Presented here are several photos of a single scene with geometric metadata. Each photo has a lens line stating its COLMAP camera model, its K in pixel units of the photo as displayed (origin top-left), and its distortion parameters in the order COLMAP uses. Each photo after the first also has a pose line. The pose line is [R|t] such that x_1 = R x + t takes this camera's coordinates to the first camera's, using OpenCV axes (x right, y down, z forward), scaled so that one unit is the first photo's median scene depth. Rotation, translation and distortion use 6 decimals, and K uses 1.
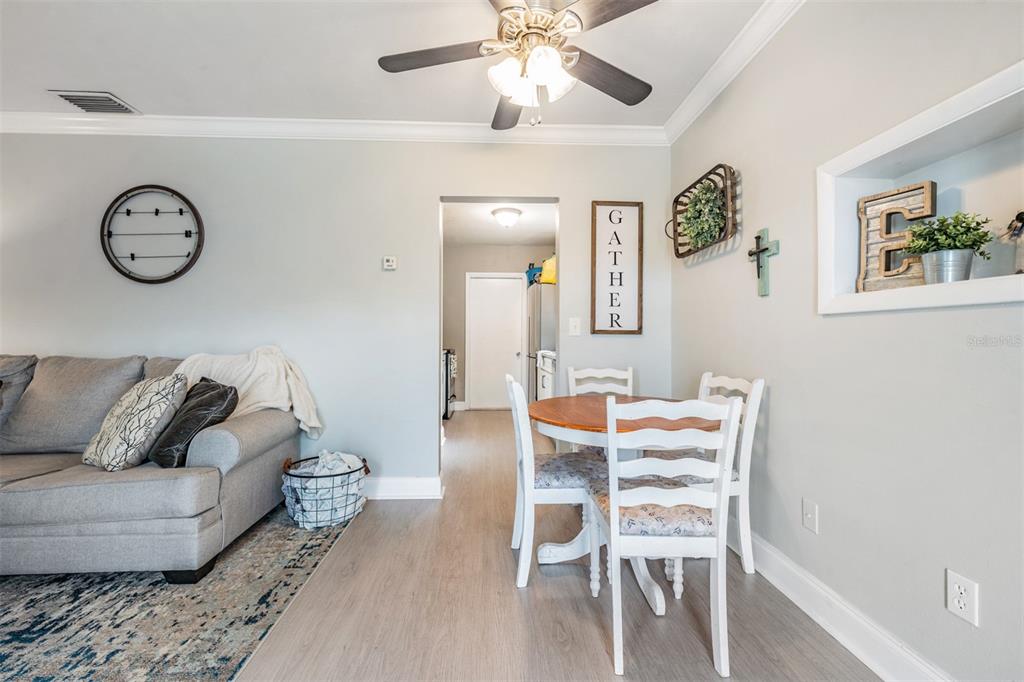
lens RADIAL K [[414.6, 0, 512.0], [0, 414.6, 341.0], [0, 0, 1]] dist [-0.016015, 0.000088]
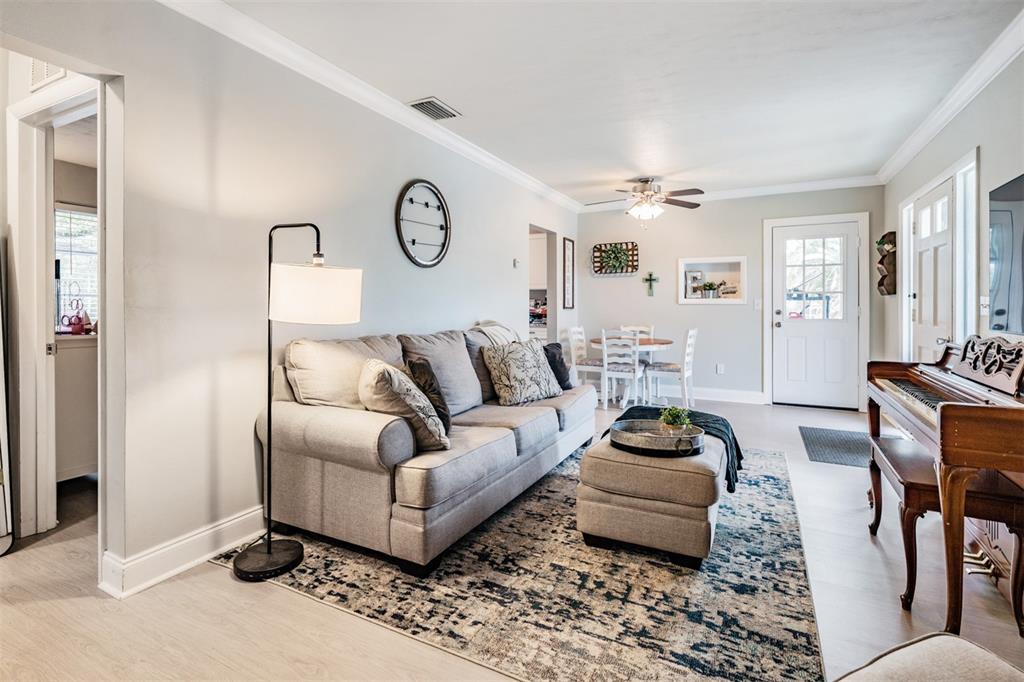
lens RADIAL K [[497.1, 0, 496.8], [0, 497.1, 304.5], [0, 0, 1]] dist [0.000159, -0.000163]
pose [[0.515251, 0.001613, 0.857038, -1.965847], [0.006692, 0.999960, -0.005906, -0.026525], [-0.857013, 0.008778, 0.515219, 0.115769]]
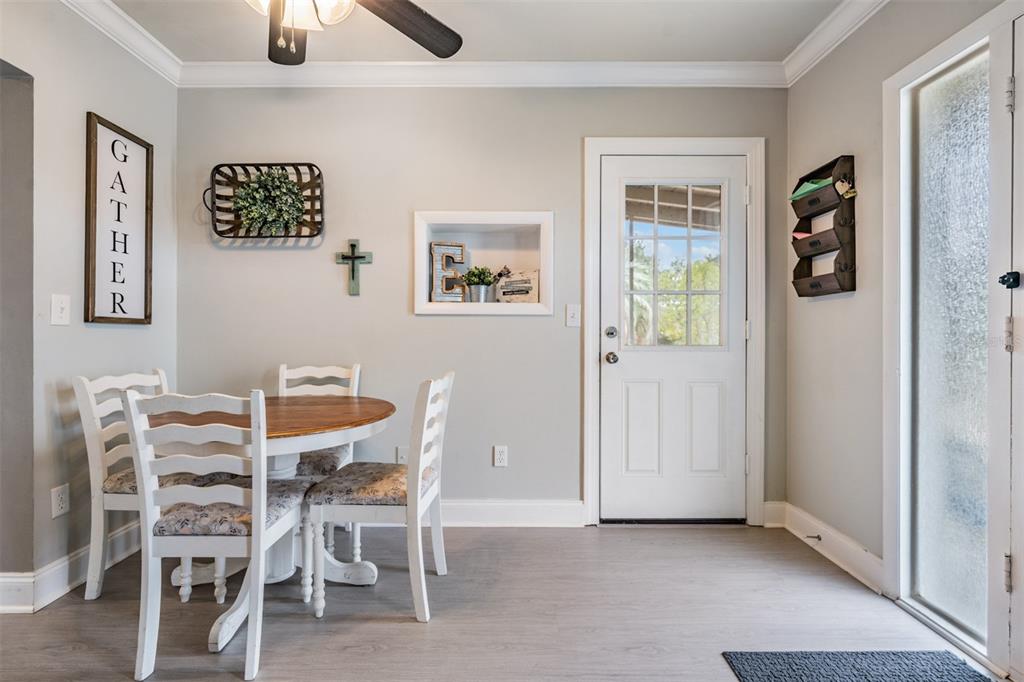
lens RADIAL K [[455.7, 0, 504.4], [0, 455.7, 337.5], [0, 0, 1]] dist [-0.002165, -0.000490]
pose [[0.056567, -0.010757, 0.998341, -0.485758], [0.005507, 0.999930, 0.010462, 0.002170], [-0.998384, 0.004906, 0.056623, 0.344145]]
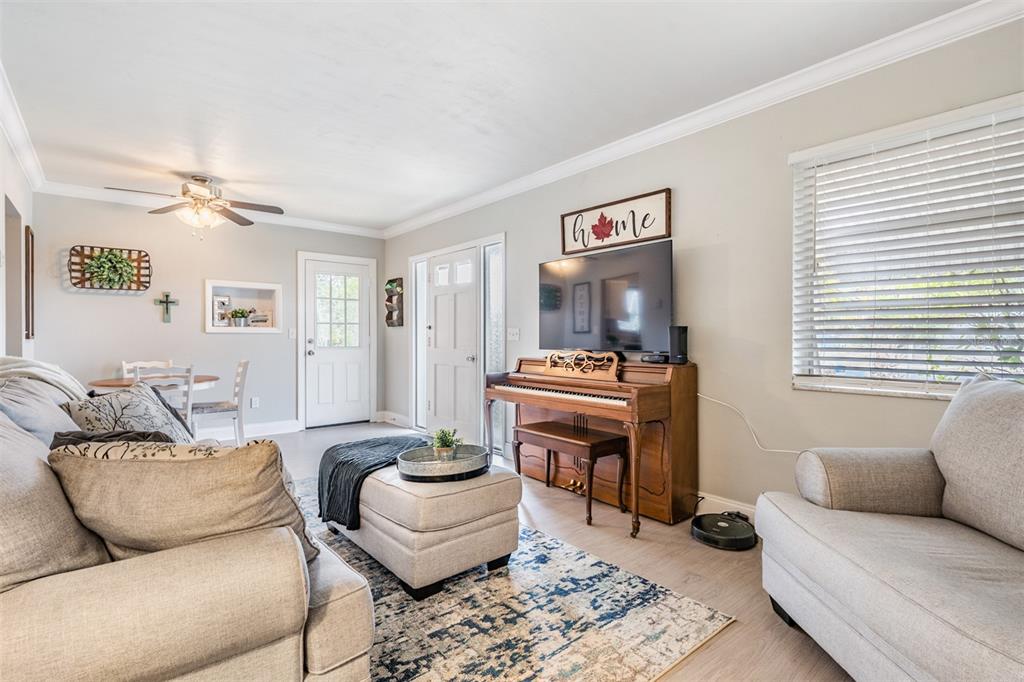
lens RADIAL K [[490.4, 0, 512.5], [0, 490.4, 334.5], [0, 0, 1]] dist [0.001484, -0.000002]
pose [[-0.606396, 0.004724, 0.795149, -1.829053], [0.007064, 0.999975, -0.000553, -0.020206], [-0.795132, 0.005282, -0.606414, 0.789151]]
